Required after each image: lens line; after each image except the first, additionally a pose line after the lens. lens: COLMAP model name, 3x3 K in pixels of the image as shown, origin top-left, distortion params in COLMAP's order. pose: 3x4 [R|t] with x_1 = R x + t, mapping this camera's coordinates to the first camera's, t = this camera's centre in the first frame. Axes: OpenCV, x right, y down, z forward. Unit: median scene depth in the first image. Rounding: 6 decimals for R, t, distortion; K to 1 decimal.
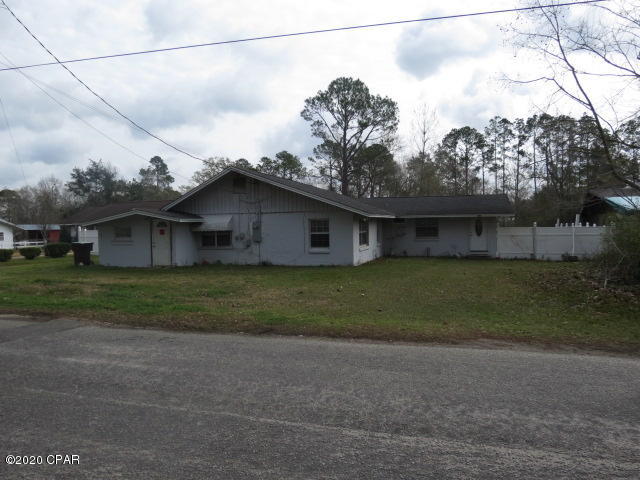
lens RADIAL K [[482.7, 0, 340.6], [0, 482.7, 238.7], [0, 0, 1]] dist [0.003252, 0.000196]
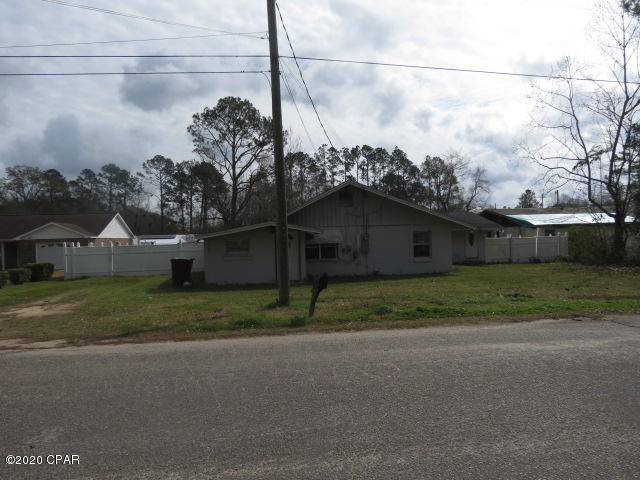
lens RADIAL K [[454.8, 0, 320.0], [0, 454.8, 240.0], [0, 0, 1]] dist [0.065173, 0.001124]
pose [[0.918907, -0.013458, 0.394244, -0.207939], [0.025884, 0.999321, -0.026217, 0.000330], [-0.393623, 0.034296, 0.918632, 0.040374]]
